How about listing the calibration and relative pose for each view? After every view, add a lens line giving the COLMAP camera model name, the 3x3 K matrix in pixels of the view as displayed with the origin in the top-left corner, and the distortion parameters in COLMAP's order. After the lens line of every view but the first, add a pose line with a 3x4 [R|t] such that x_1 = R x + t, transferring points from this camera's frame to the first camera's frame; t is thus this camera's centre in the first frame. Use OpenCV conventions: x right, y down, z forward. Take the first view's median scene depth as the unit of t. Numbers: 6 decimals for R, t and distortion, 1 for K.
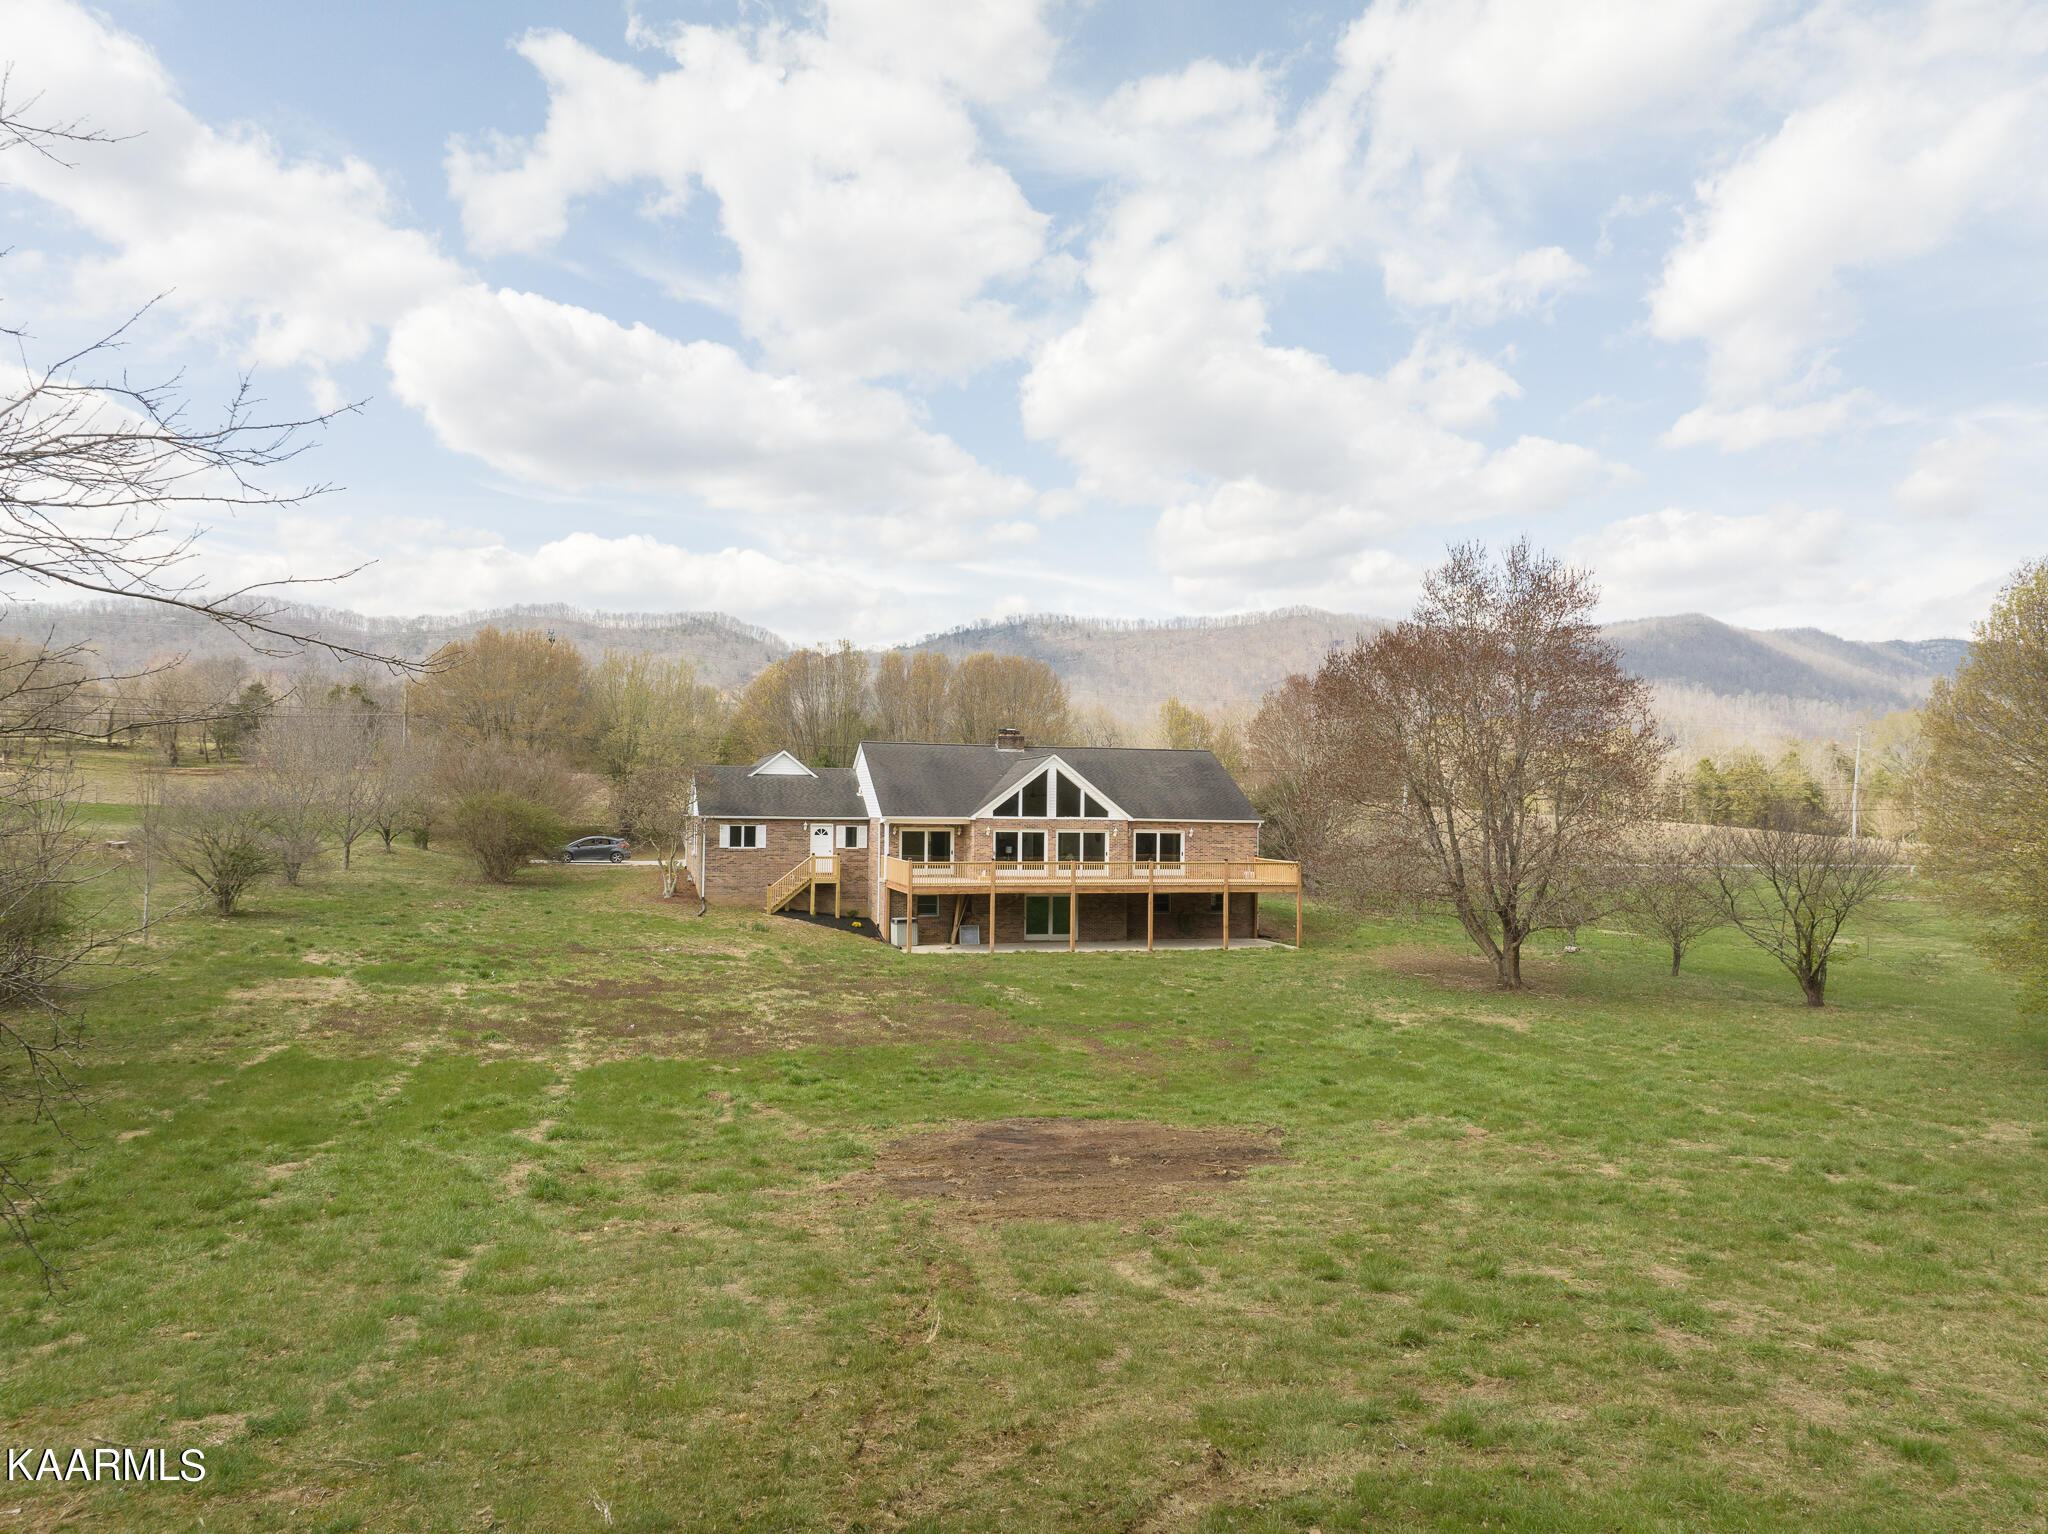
lens RADIAL K [[1444.5, 0, 1024.0], [0, 1444.5, 767.0], [0, 0, 1]] dist [-0.054505, 0.032910]
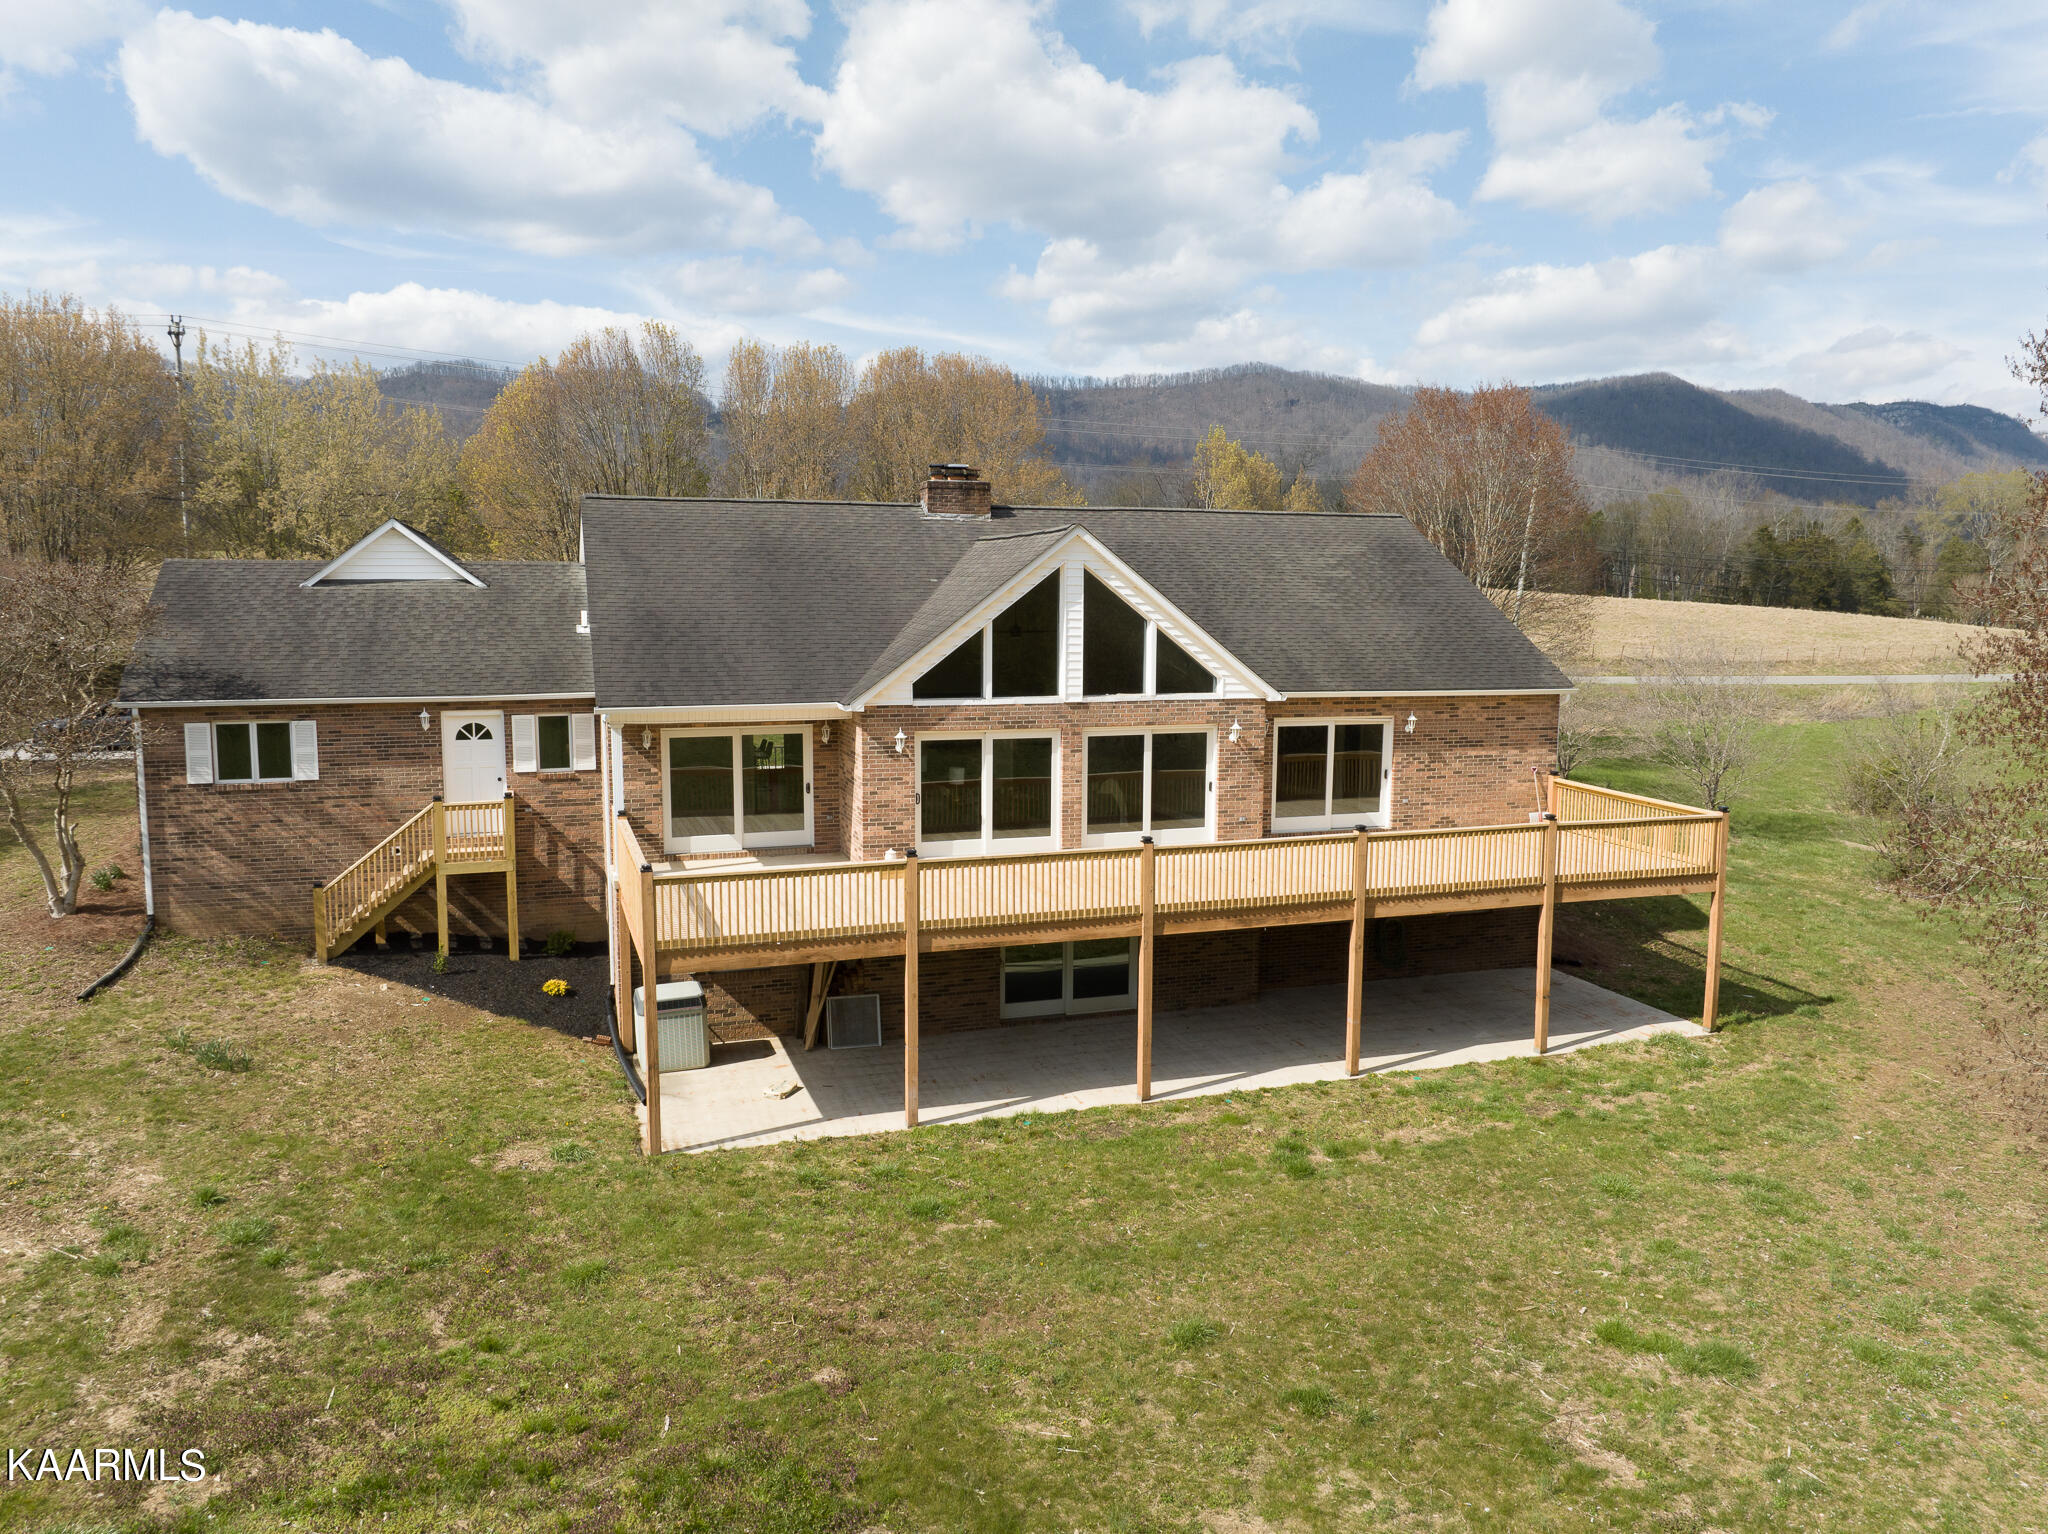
lens RADIAL K [[1444.5, 0, 1024.0], [0, 1444.5, 767.0], [0, 0, 1]] dist [-0.054505, 0.032910]
pose [[0.999198, -0.010196, 0.038735, -0.007505], [0.003883, 0.987160, 0.159686, -0.006938], [-0.039865, -0.159407, 0.986408, 0.623751]]
